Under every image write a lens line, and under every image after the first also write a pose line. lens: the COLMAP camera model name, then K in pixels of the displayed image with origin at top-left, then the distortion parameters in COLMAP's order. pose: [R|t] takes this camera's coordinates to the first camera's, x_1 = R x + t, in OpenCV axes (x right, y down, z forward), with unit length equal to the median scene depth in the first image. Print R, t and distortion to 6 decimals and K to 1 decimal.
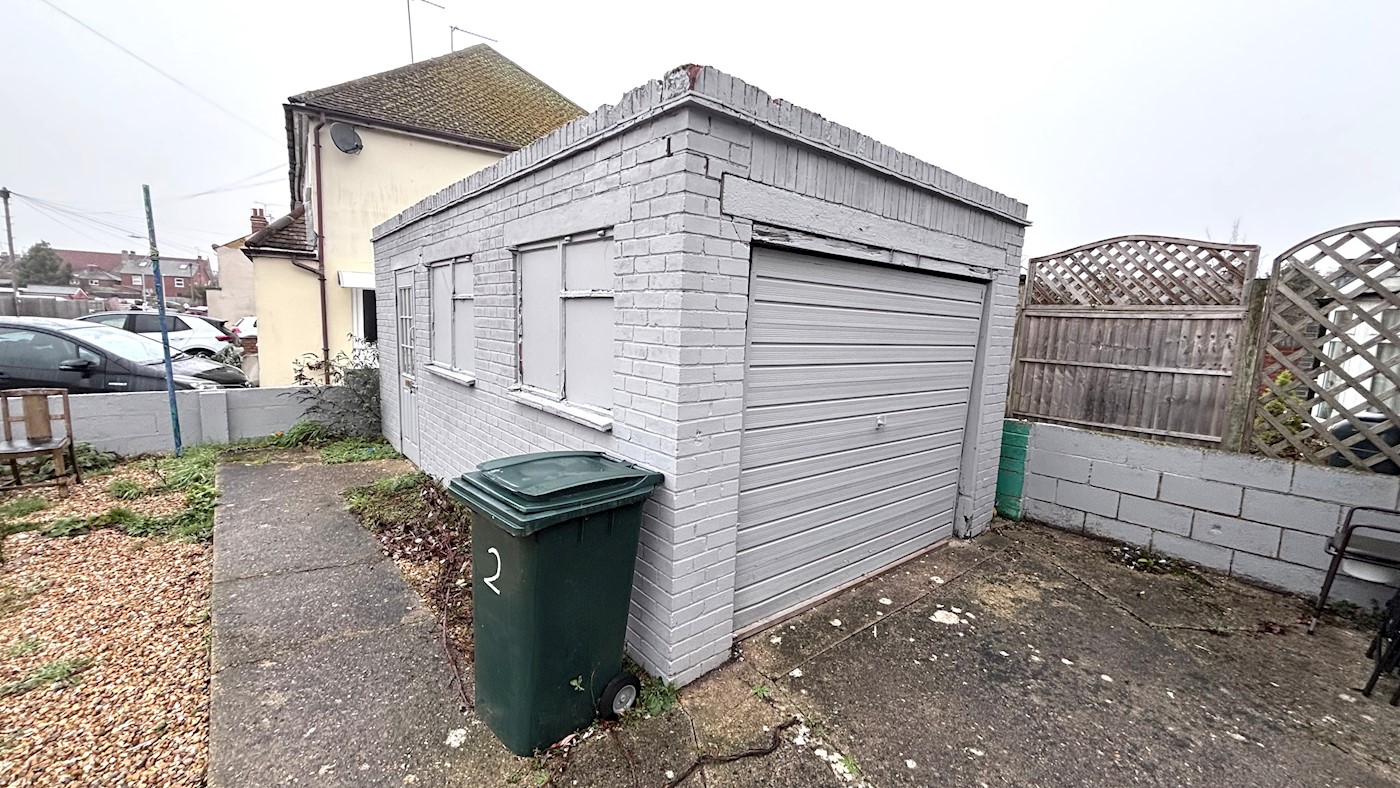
lens RADIAL K [[560.1, 0, 692.5], [0, 560.1, 395.3], [0, 0, 1]] dist [0.006045, -0.003180]
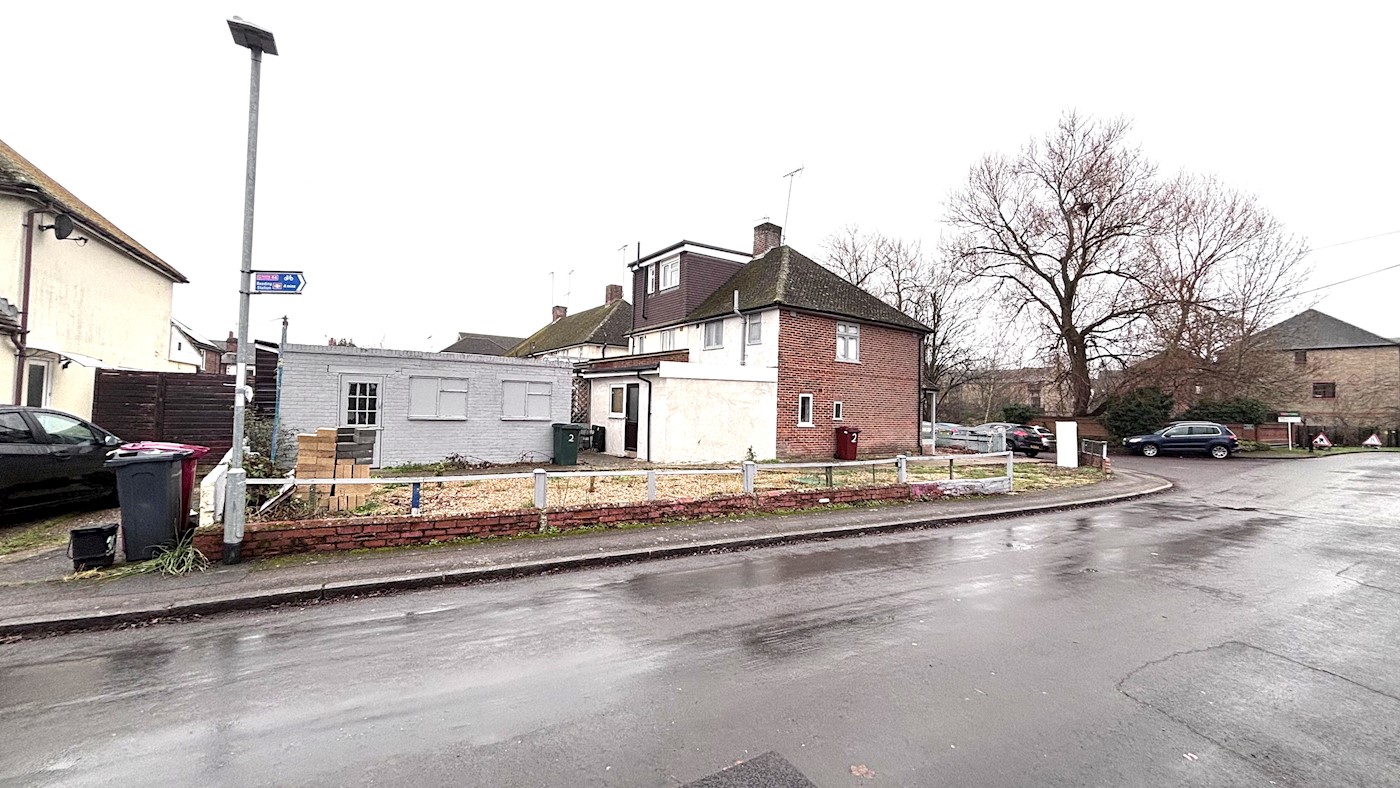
lens RADIAL K [[560.1, 0, 700.8], [0, 560.1, 394.6], [0, 0, 1]] dist [0.006045, -0.003180]
pose [[0.090034, -0.015019, 0.995825, -1.839610], [0.106305, 0.994319, 0.005385, -0.019126], [-0.990249, 0.105376, 0.091120, -0.312107]]
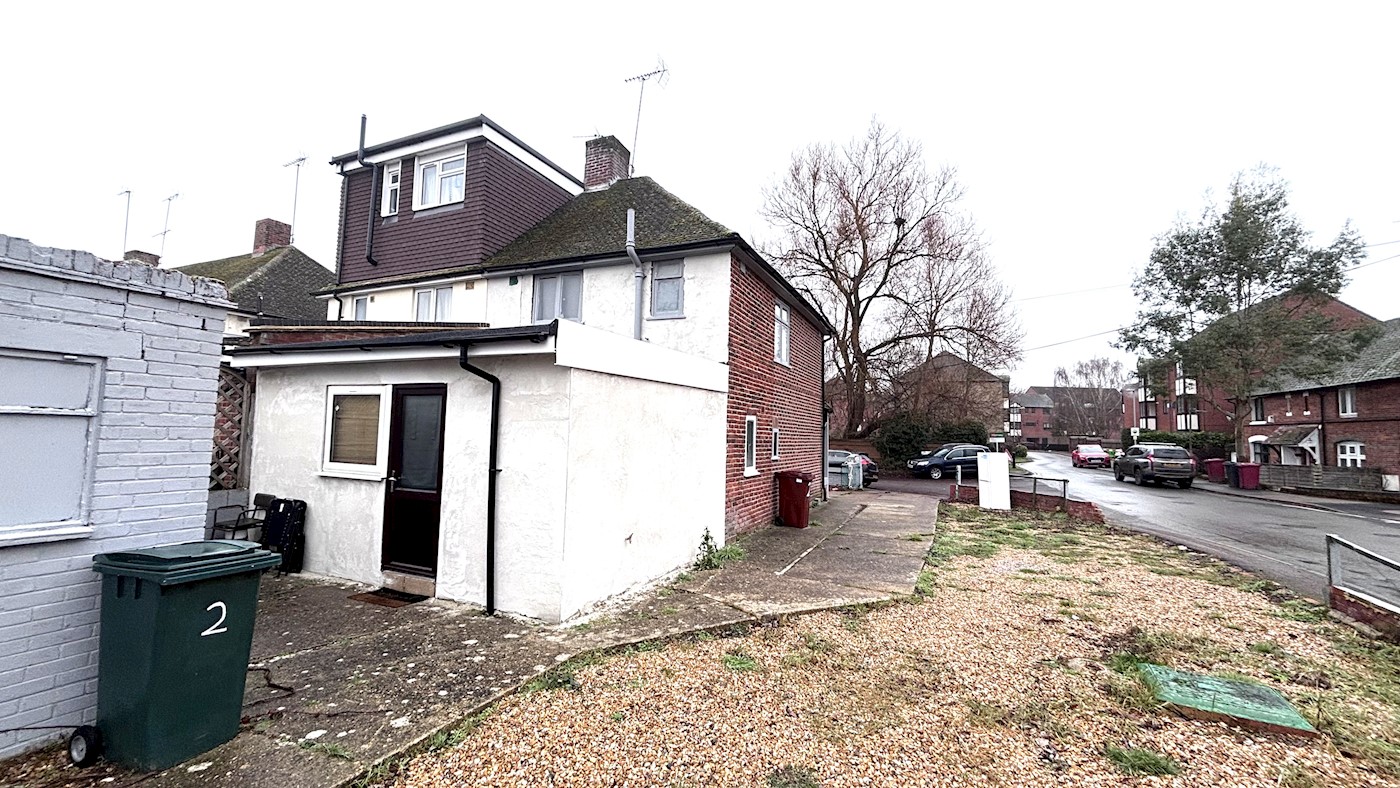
lens RADIAL K [[560.1, 0, 697.4], [0, 560.1, 390.6], [0, 0, 1]] dist [0.006045, -0.003180]
pose [[-0.437276, 0.017151, 0.899164, -0.591601], [0.075857, 0.996958, 0.017874, -0.052949], [-0.896122, 0.076024, -0.437247, 0.134715]]
